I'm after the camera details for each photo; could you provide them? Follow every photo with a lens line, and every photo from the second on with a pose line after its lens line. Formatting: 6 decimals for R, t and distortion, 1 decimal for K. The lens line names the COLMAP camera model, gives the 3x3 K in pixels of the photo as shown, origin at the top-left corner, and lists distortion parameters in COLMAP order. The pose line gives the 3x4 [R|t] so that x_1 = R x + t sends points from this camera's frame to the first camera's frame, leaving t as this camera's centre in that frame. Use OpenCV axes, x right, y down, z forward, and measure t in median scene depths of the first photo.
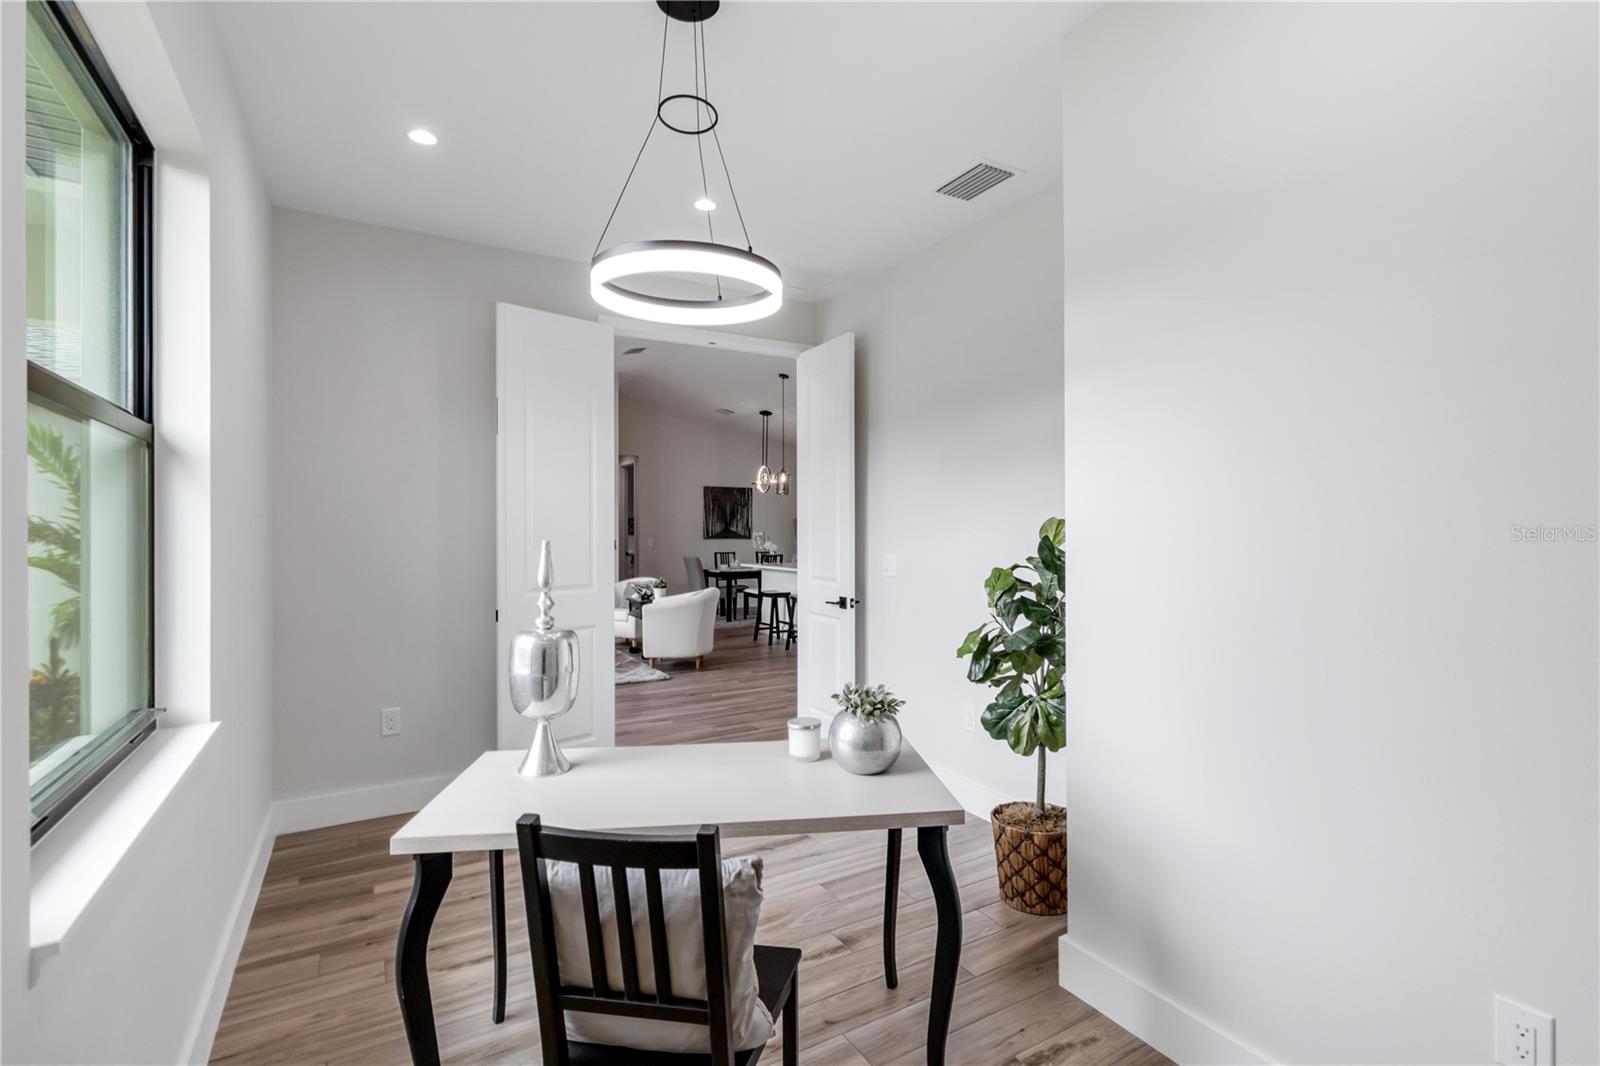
lens RADIAL K [[749.0, 0, 801.1], [0, 749.0, 532.7], [0, 0, 1]] dist [0.000473, -0.000197]
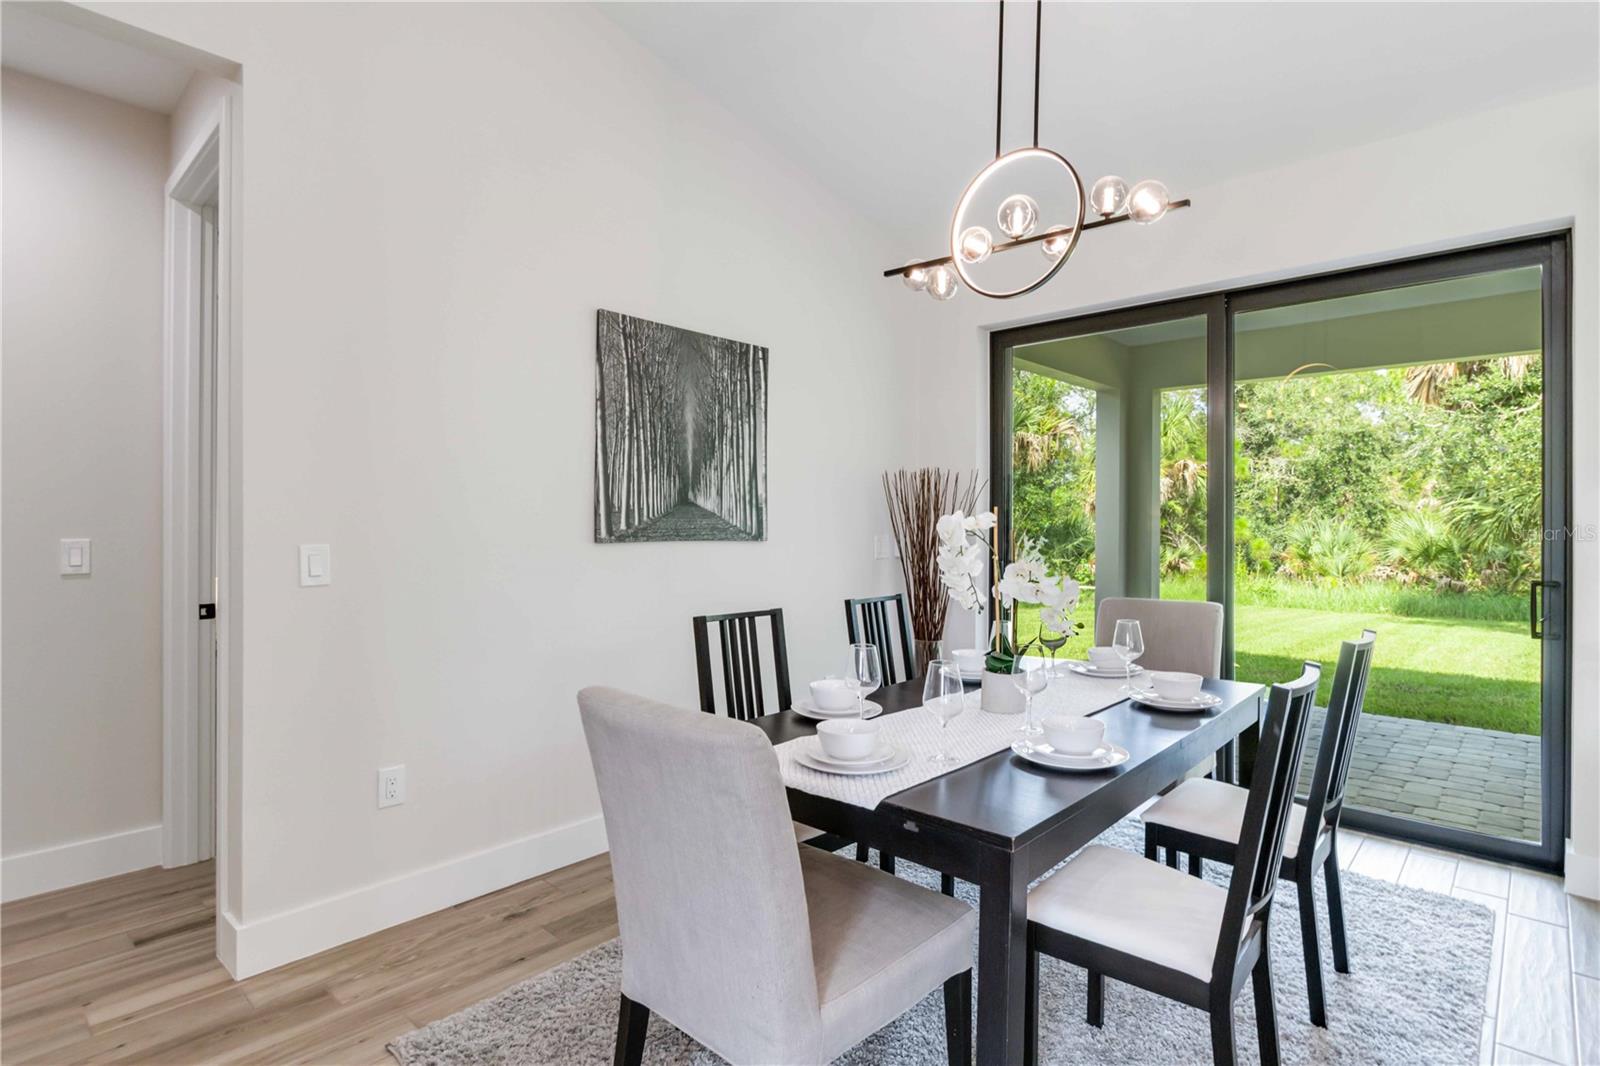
lens RADIAL K [[798.9, 0, 799.9], [0, 798.9, 529.8], [0, 0, 1]] dist [-0.004139, -0.000410]
pose [[0.958461, 0.006057, 0.285161, -0.137178], [-0.006924, 0.999974, 0.002033, 0.003535], [-0.285141, -0.003923, 0.958478, 0.740496]]
